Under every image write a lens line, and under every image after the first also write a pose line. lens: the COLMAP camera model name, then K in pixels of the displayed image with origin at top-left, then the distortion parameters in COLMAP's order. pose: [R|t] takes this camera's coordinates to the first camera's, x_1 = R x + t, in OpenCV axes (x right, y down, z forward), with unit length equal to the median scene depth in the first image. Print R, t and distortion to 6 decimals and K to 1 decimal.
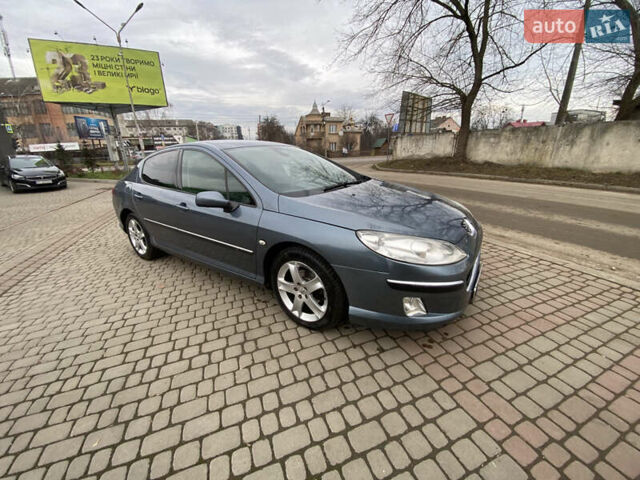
lens RADIAL K [[260.6, 0, 320.0], [0, 260.6, 240.0], [0, 0, 1]] dist [0.016942, -0.020654]
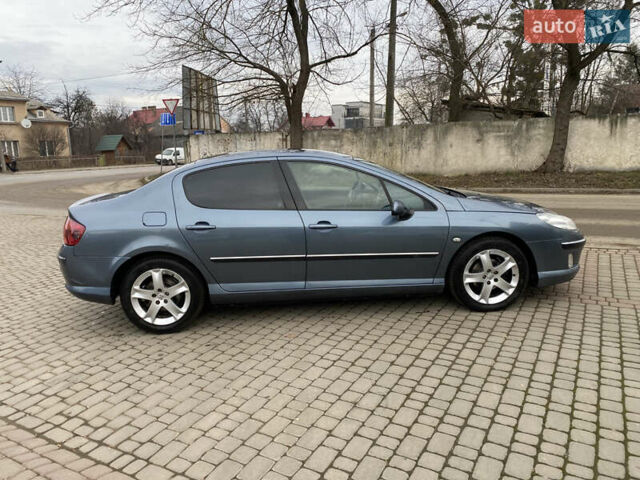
lens RADIAL K [[484.1, 0, 320.0], [0, 484.1, 240.0], [0, 0, 1]] dist [0.021940, -0.006179]
pose [[0.783131, -0.116711, 0.610806, -1.233515], [0.211301, 0.973730, -0.084857, 0.038830], [-0.584857, 0.195518, 0.787220, -0.178906]]
